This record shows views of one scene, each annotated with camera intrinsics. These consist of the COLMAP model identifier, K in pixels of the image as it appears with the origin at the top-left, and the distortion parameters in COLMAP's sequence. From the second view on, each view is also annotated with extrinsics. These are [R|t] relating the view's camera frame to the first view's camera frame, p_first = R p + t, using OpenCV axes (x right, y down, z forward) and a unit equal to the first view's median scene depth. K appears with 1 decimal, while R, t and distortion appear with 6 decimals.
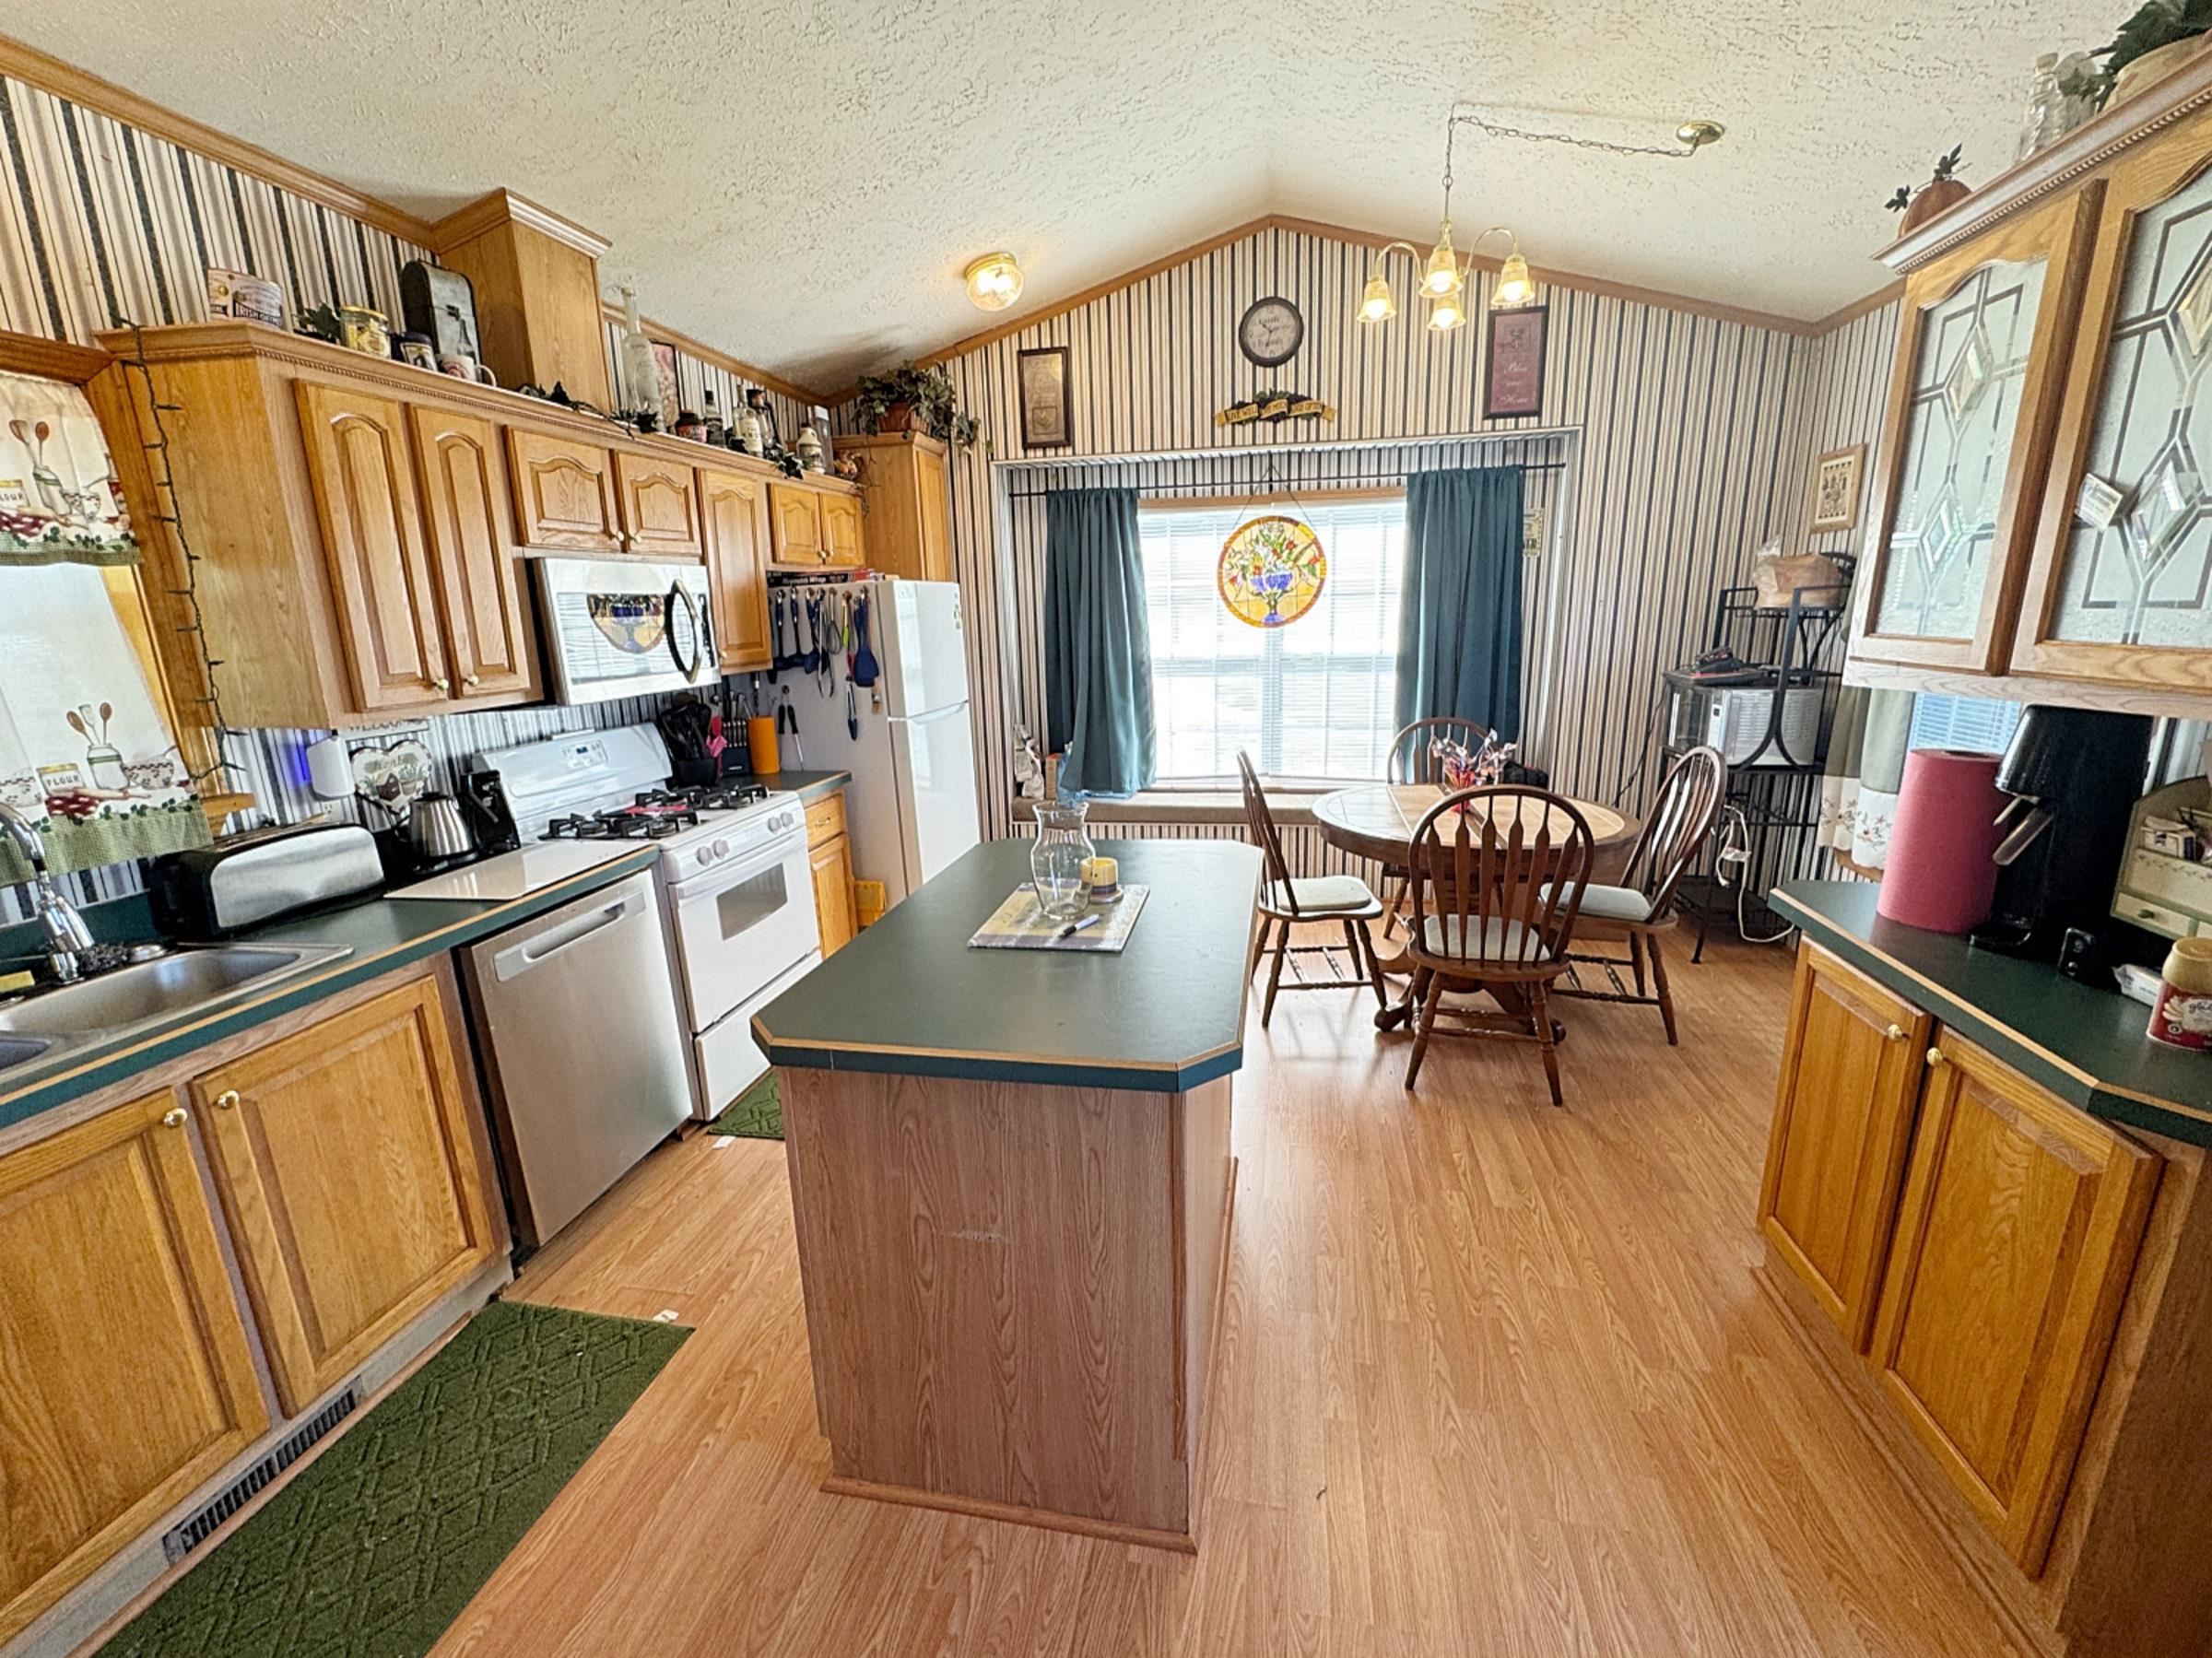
lens RADIAL K [[936.2, 0, 1113.2], [0, 936.2, 824.2], [0, 0, 1]] dist [-0.004015, -0.000480]
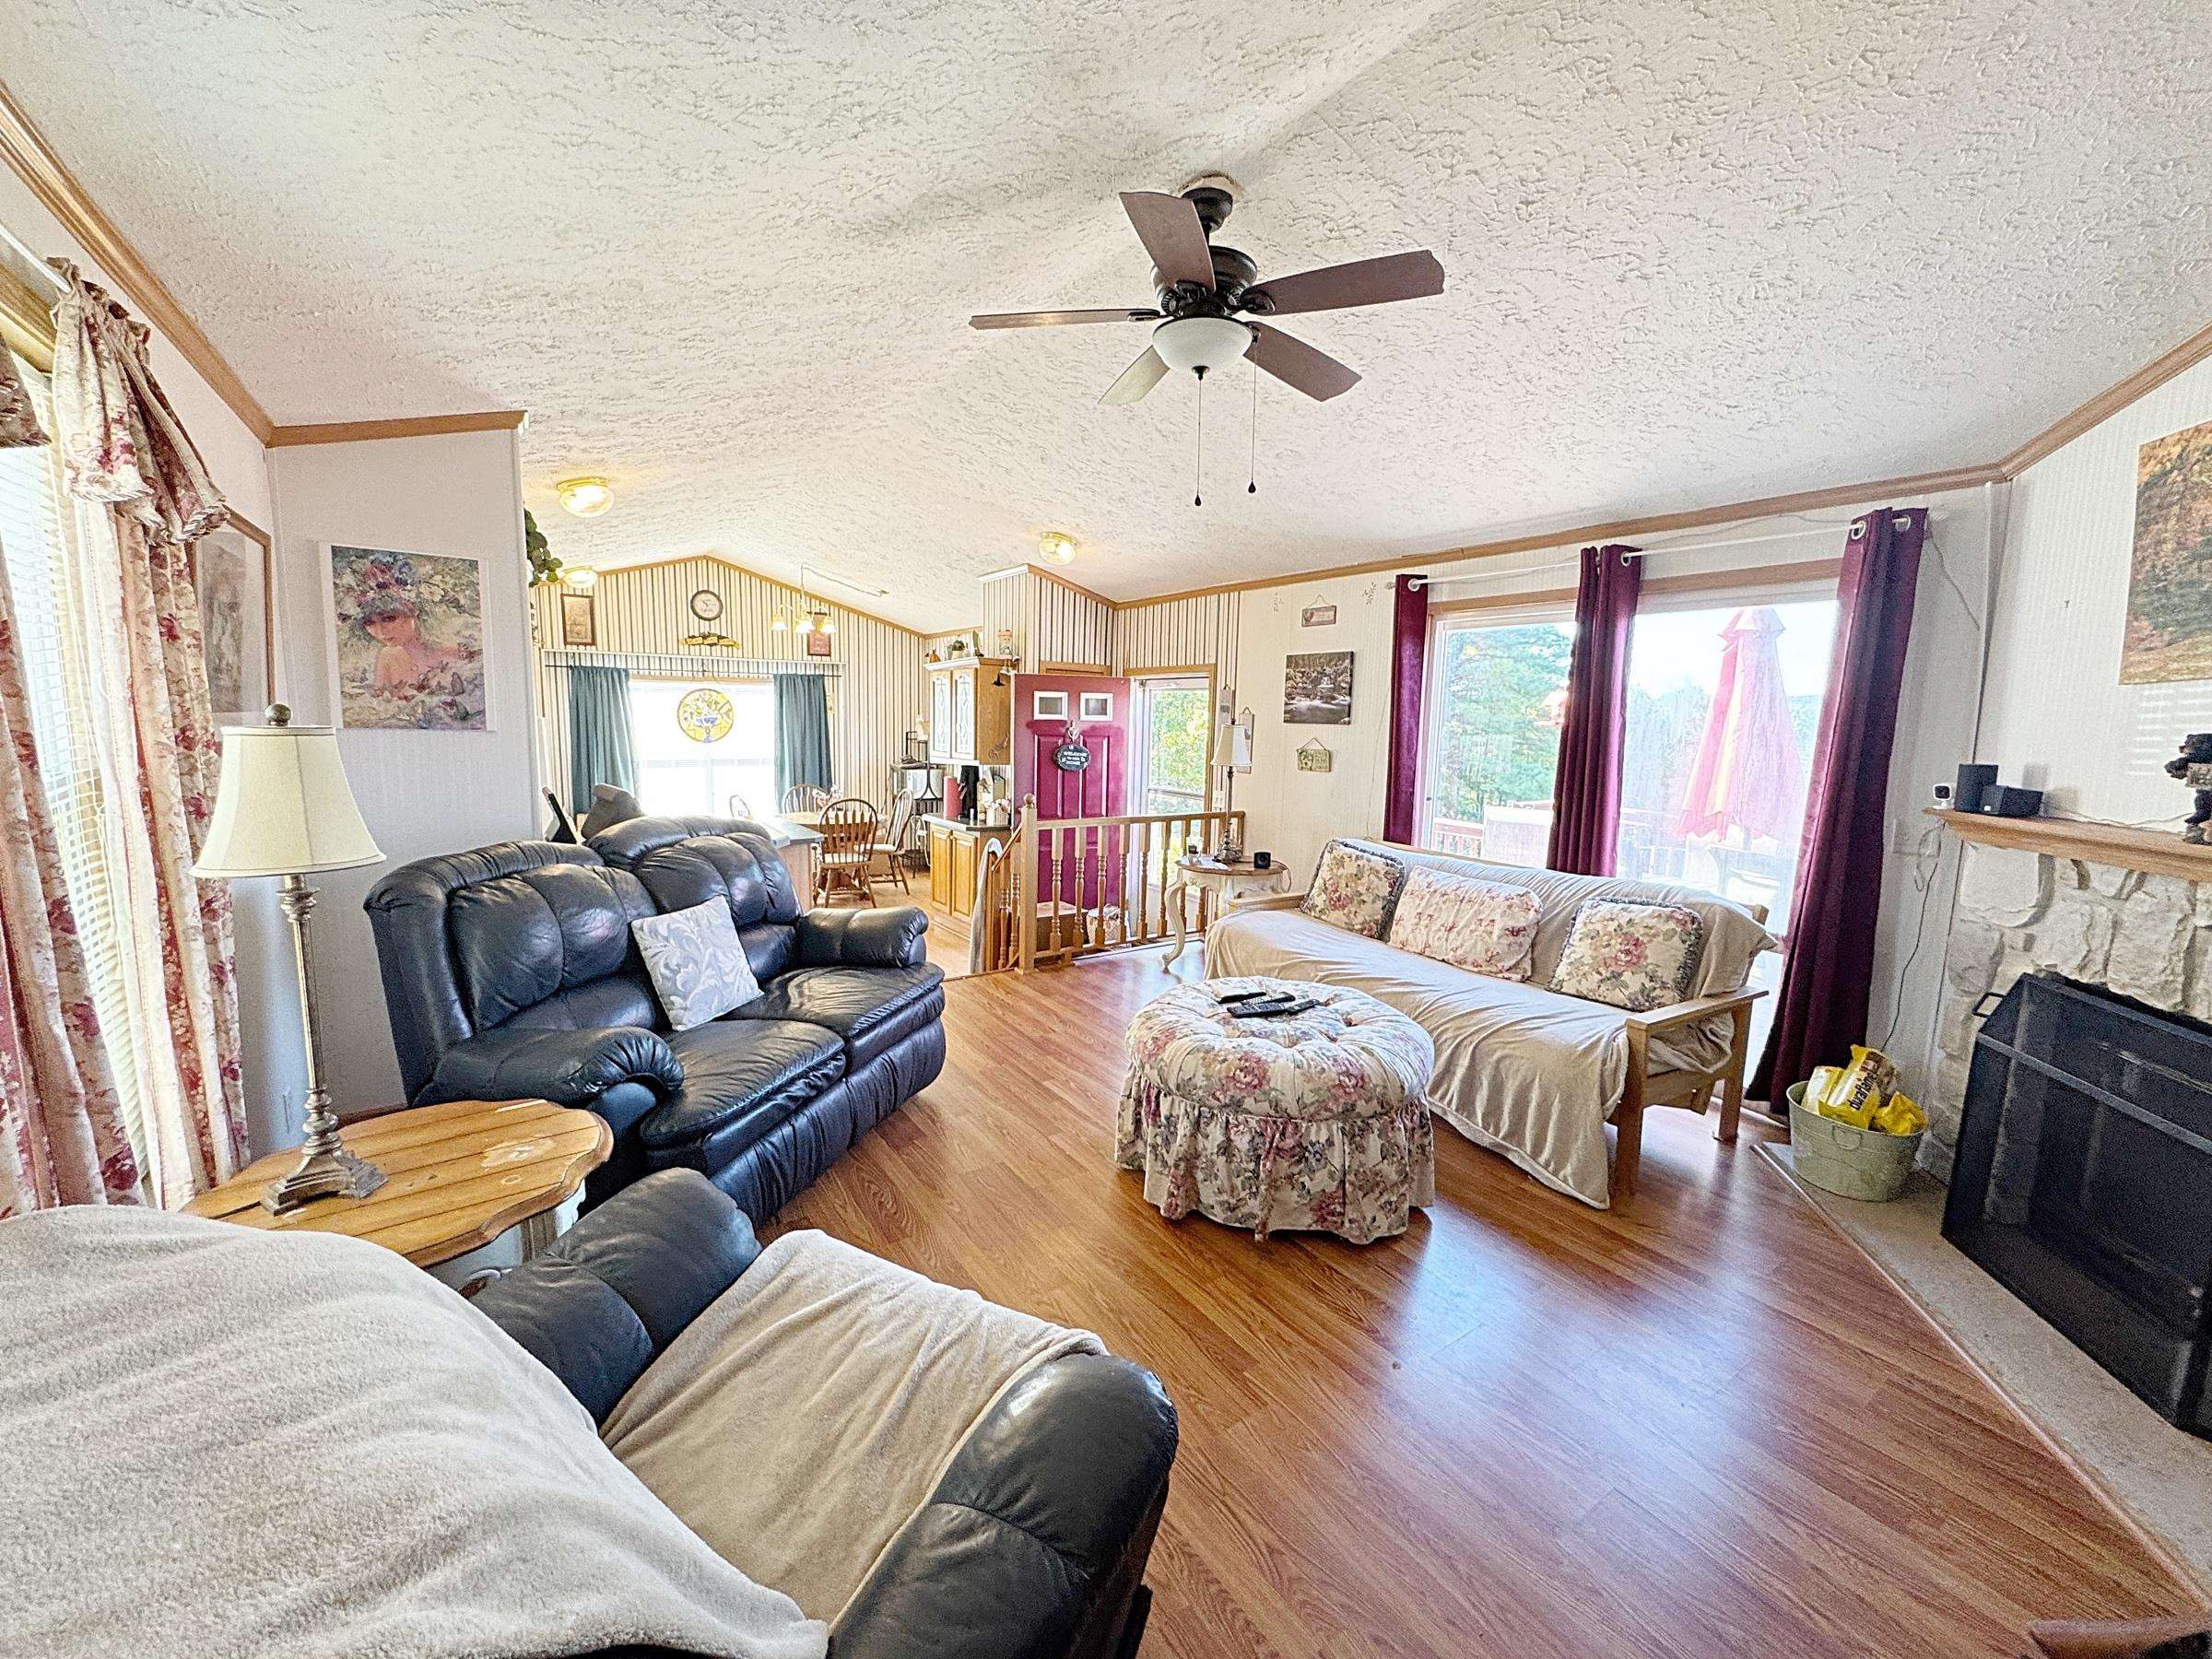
lens RADIAL K [[889.1, 0, 1057.4], [0, 889.1, 878.6], [0, 0, 1]] dist [-0.004387, 0.001999]
pose [[0.751504, -0.086269, 0.654064, -0.907003], [0.118795, 0.992903, -0.005531, 0.285650], [-0.648945, 0.081856, 0.756419, -1.474227]]
